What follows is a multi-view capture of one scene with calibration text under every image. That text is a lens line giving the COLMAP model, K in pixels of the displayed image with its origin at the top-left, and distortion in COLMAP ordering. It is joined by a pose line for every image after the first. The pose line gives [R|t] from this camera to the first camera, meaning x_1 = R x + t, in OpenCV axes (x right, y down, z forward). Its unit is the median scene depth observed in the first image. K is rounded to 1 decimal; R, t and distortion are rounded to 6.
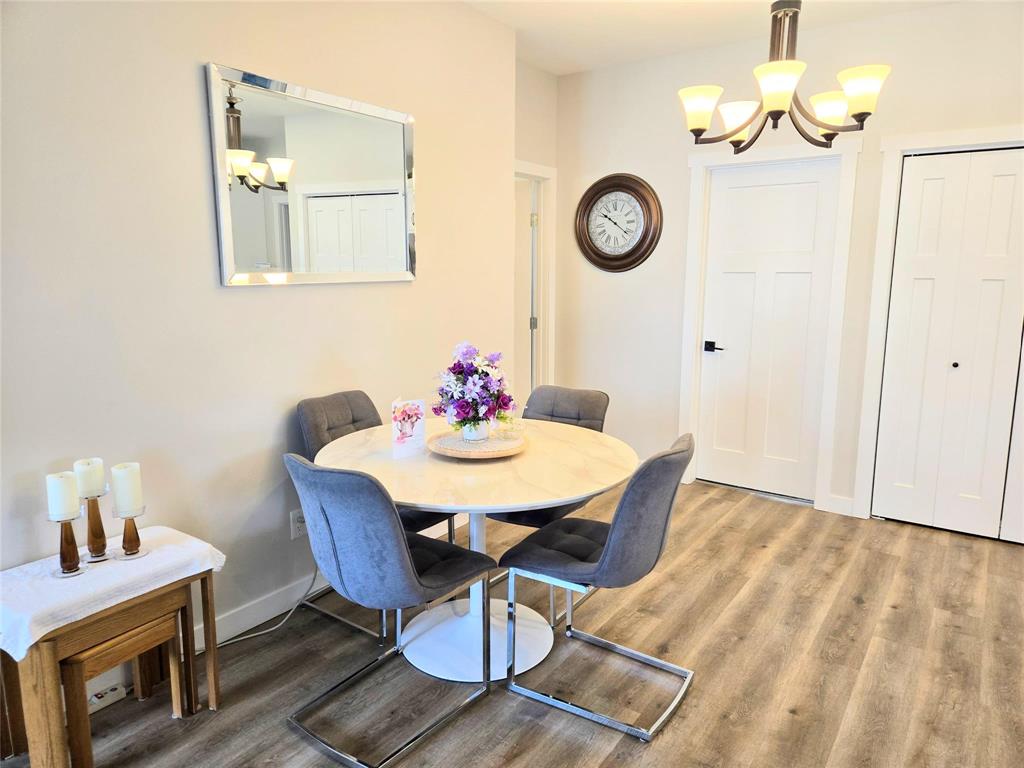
lens RADIAL K [[683.6, 0, 518.1], [0, 683.6, 381.0], [0, 0, 1]] dist [0.064514, -0.049921]
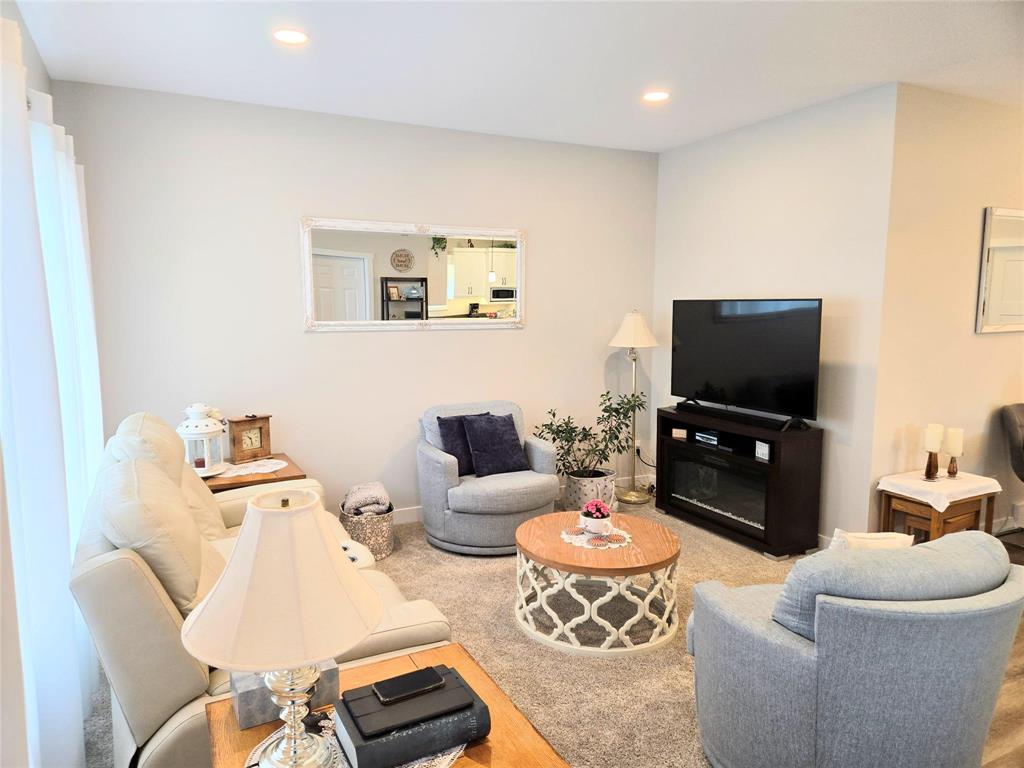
lens RADIAL K [[683.6, 0, 501.0], [0, 683.6, 388.2], [0, 0, 1]] dist [0.064514, -0.049921]
pose [[0.878432, 0.055247, -0.474664, -0.632063], [-0.073007, 0.997149, -0.019050, 0.113458], [0.472258, 0.051388, 0.879961, -1.044646]]
